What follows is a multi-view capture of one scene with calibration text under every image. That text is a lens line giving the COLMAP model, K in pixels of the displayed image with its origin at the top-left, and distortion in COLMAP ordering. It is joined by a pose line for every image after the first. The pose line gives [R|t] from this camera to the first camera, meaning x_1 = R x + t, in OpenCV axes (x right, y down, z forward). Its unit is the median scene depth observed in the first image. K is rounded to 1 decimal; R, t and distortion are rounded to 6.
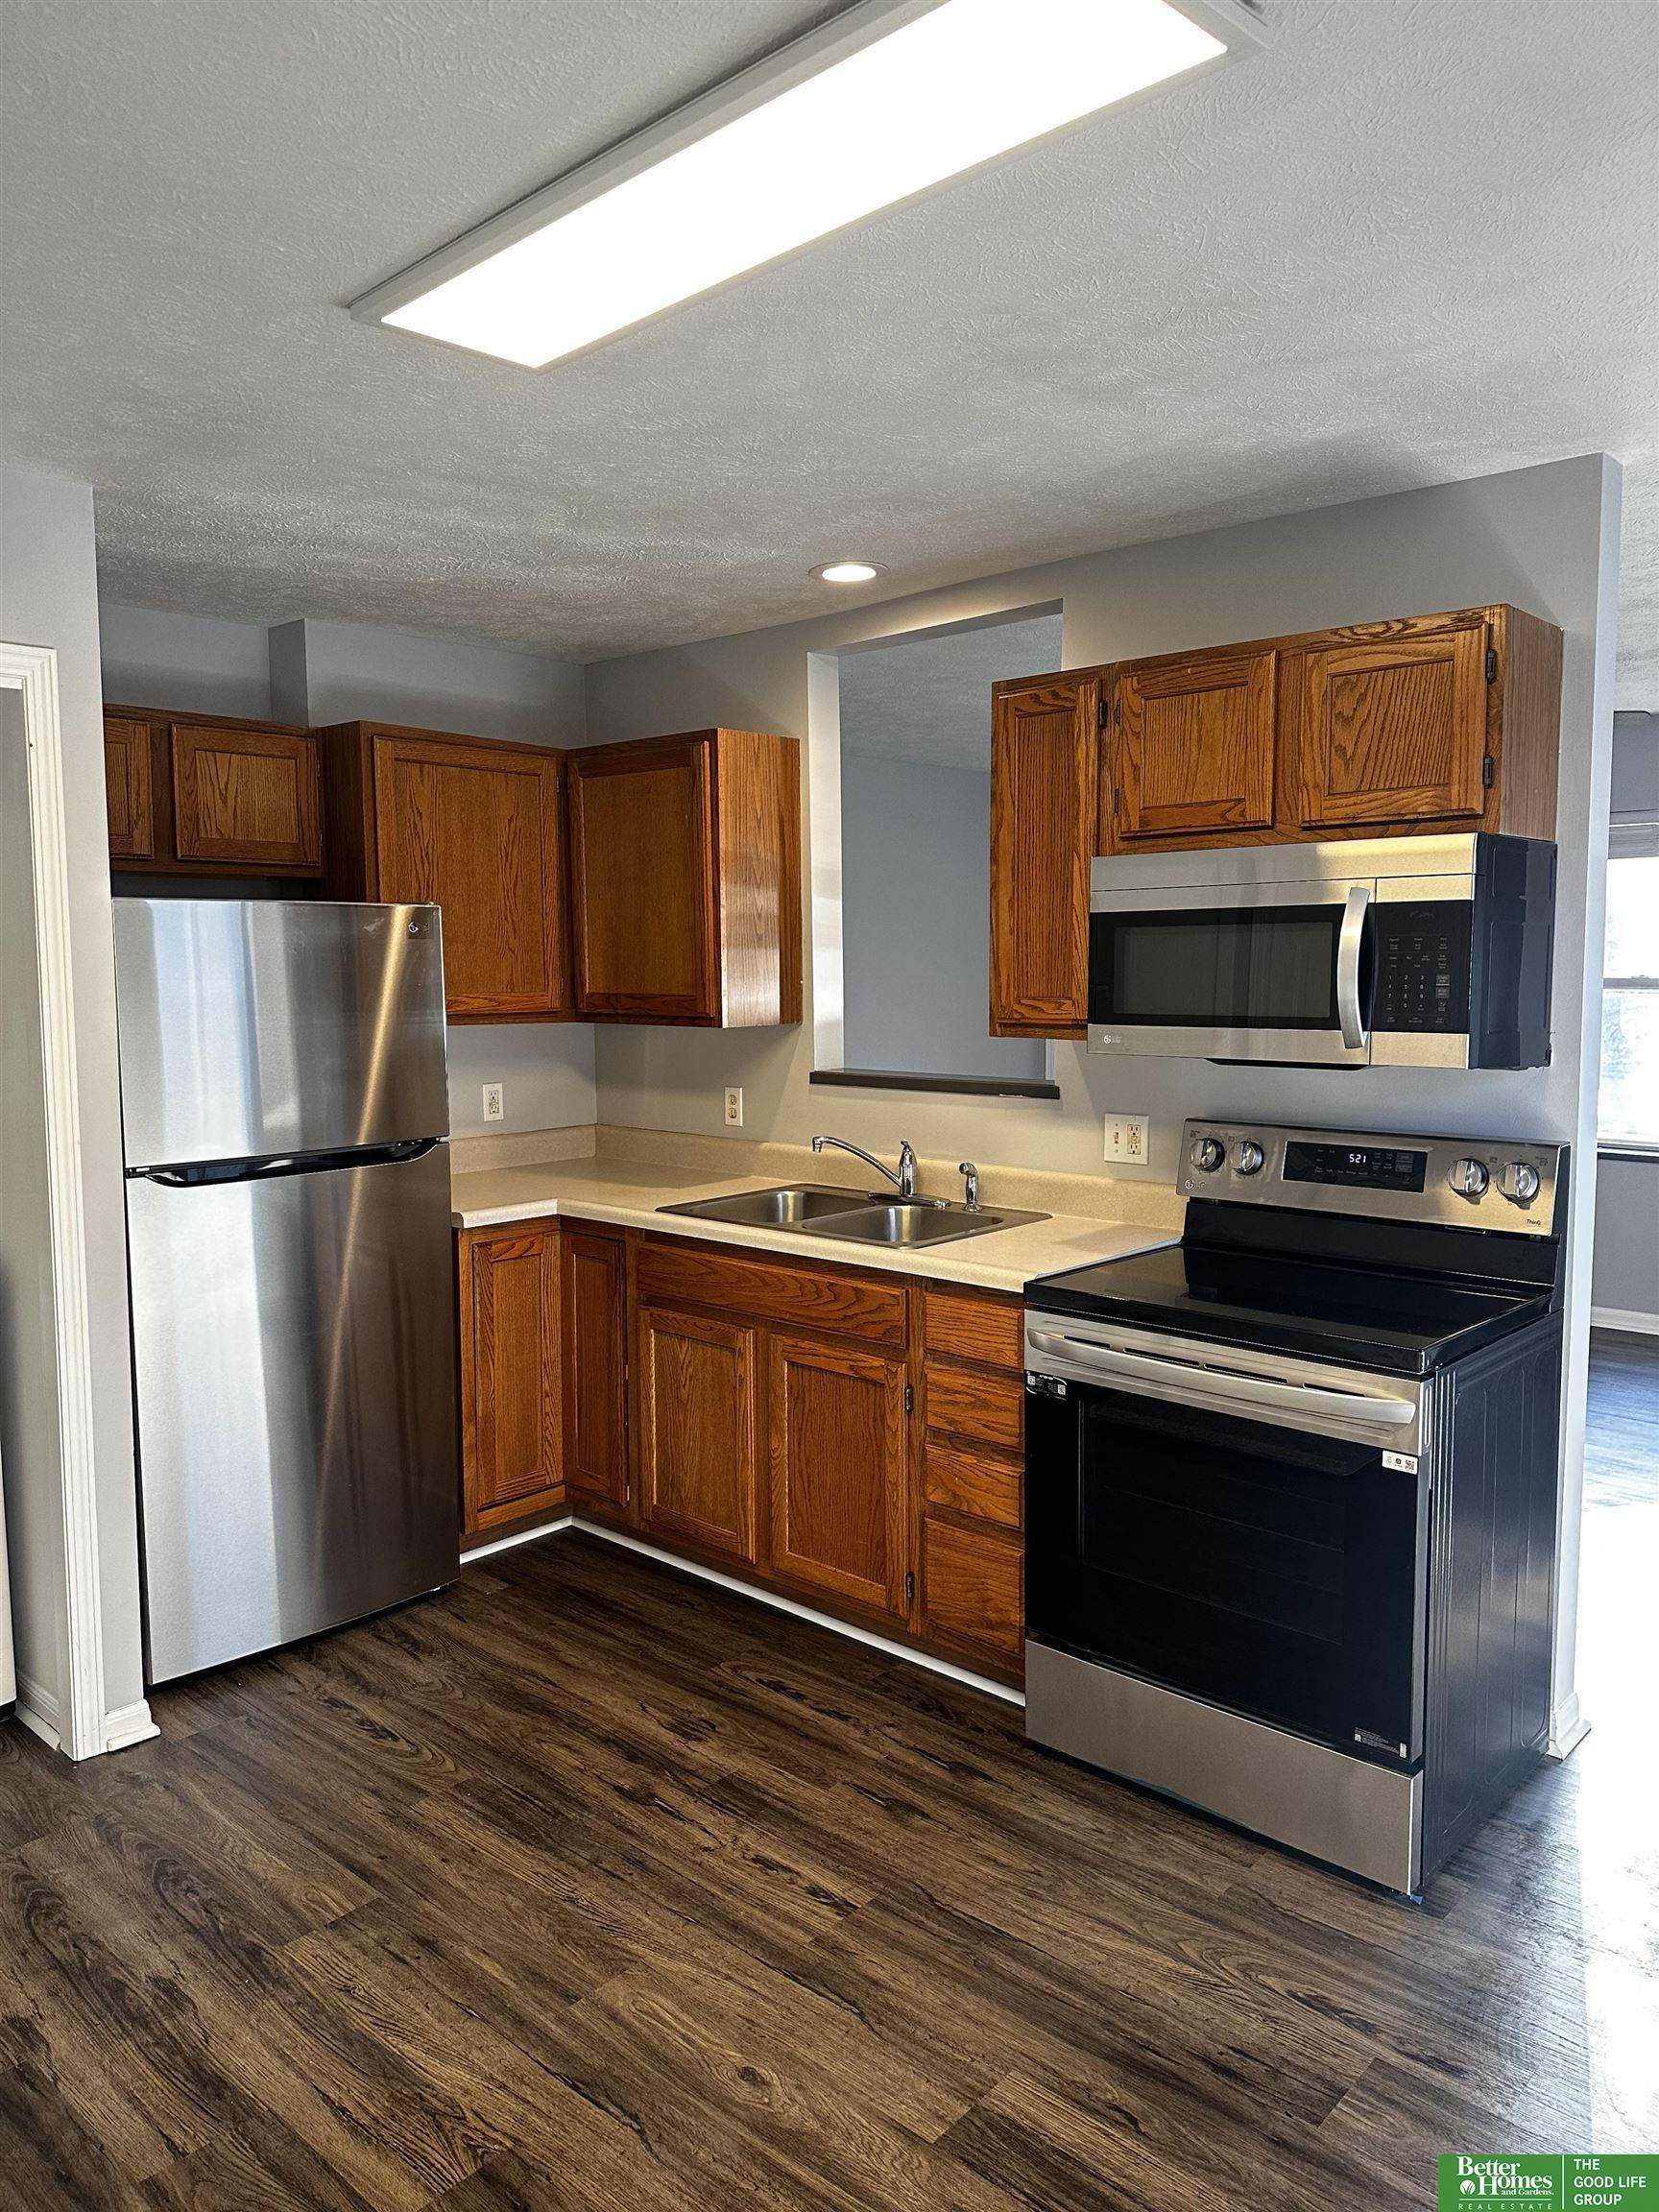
lens RADIAL K [[1568.8, 0, 834.7], [0, 1568.8, 1113.6], [0, 0, 1]] dist [0.038177, -0.027636]
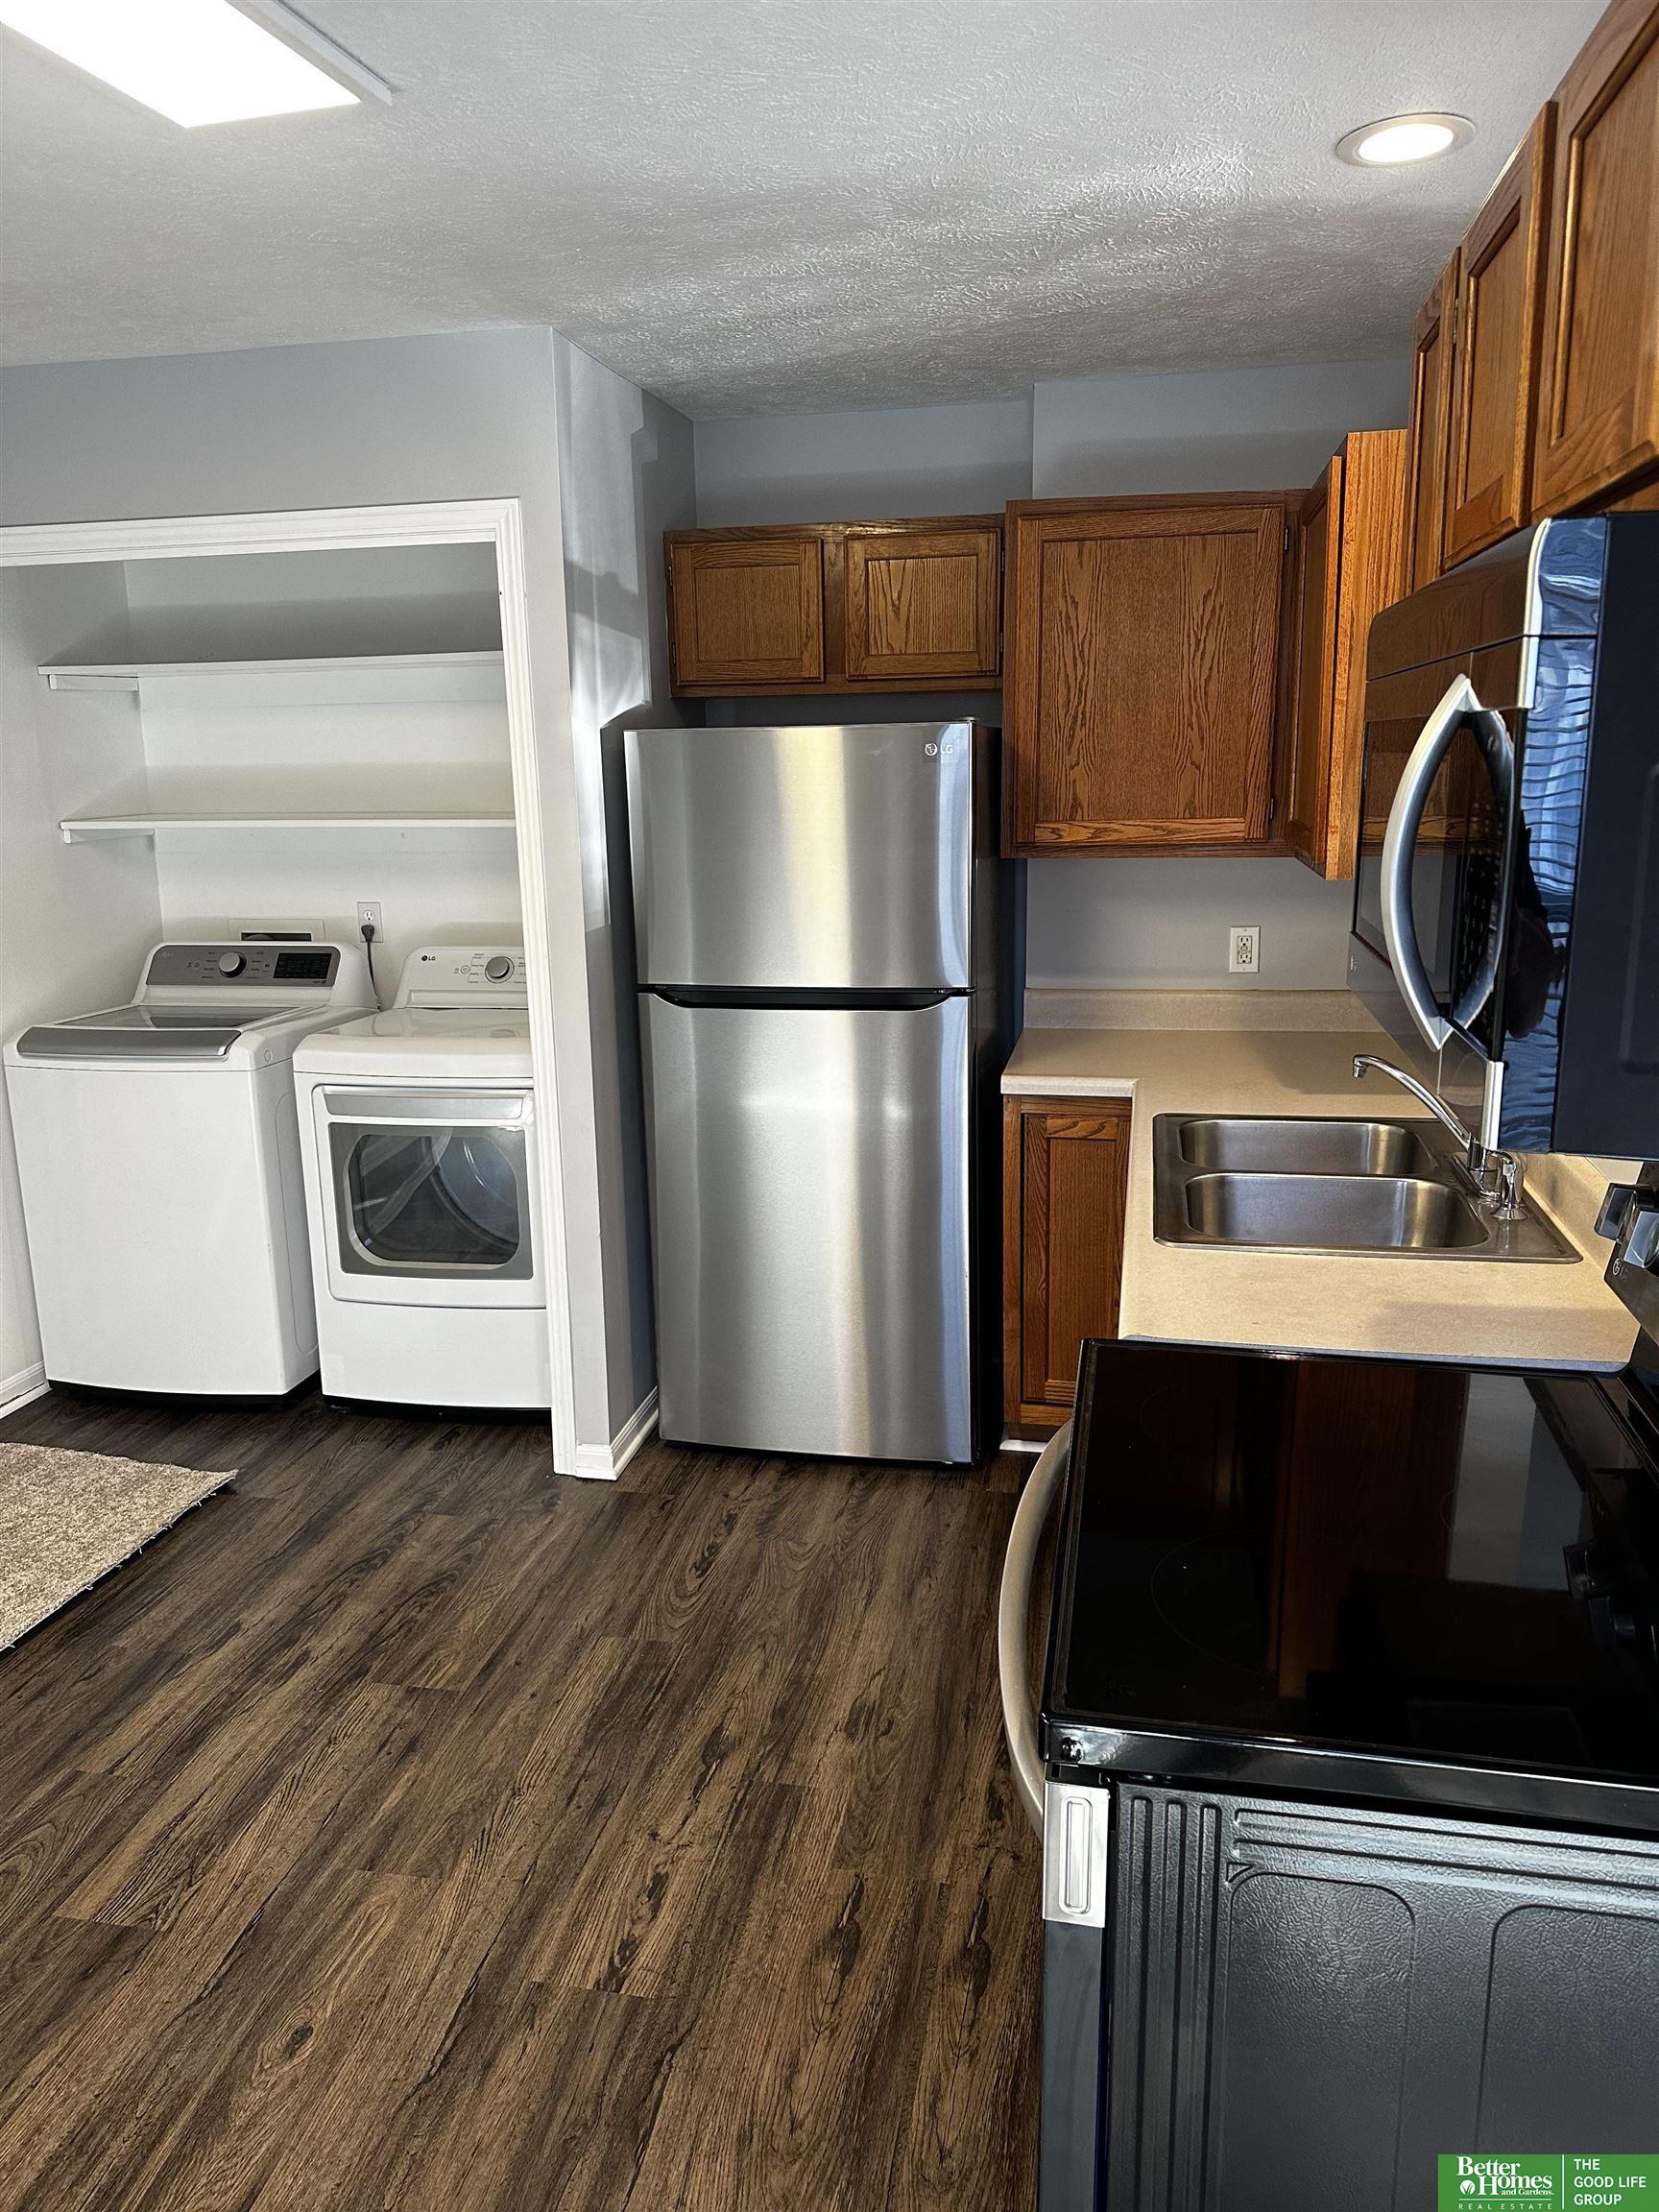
lens RADIAL K [[1568.8, 0, 826.7], [0, 1568.8, 1107.4], [0, 0, 1]] dist [0.038177, -0.027636]
pose [[0.510737, 0.184705, -0.839662, 0.640992], [-0.065845, 0.982185, 0.176006, -0.095571], [0.857212, -0.034606, 0.513800, 0.651435]]
